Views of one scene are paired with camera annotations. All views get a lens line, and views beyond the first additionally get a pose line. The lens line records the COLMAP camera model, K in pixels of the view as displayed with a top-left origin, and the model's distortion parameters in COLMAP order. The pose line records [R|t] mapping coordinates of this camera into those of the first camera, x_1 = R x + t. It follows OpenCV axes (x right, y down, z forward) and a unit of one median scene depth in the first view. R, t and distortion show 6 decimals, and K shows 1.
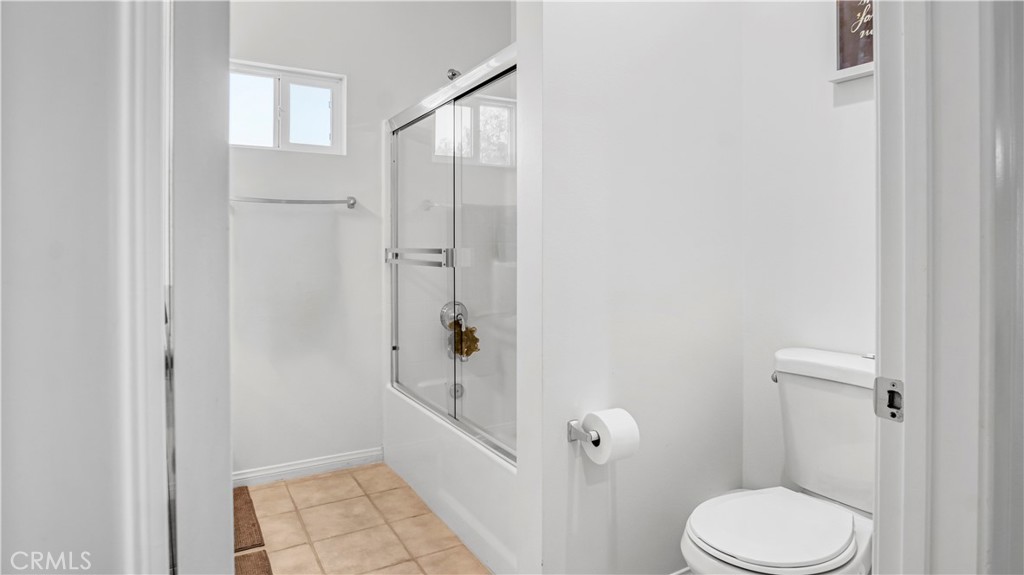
lens RADIAL K [[565.4, 0, 510.3], [0, 565.4, 250.3], [0, 0, 1]] dist [-0.028482, 0.000131]
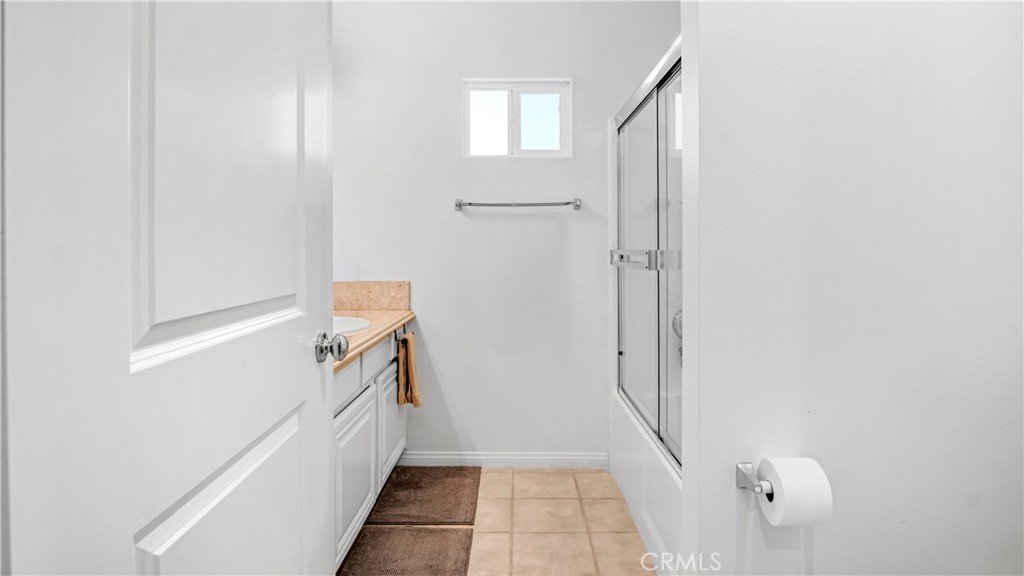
lens RADIAL K [[565.4, 0, 510.3], [0, 565.4, 250.8], [0, 0, 1]] dist [-0.028482, 0.000131]
pose [[0.858782, 0.003656, -0.512329, 0.141040], [-0.004326, 0.999991, -0.000116, -0.001026], [0.512323, 0.002316, 0.858789, 0.081809]]
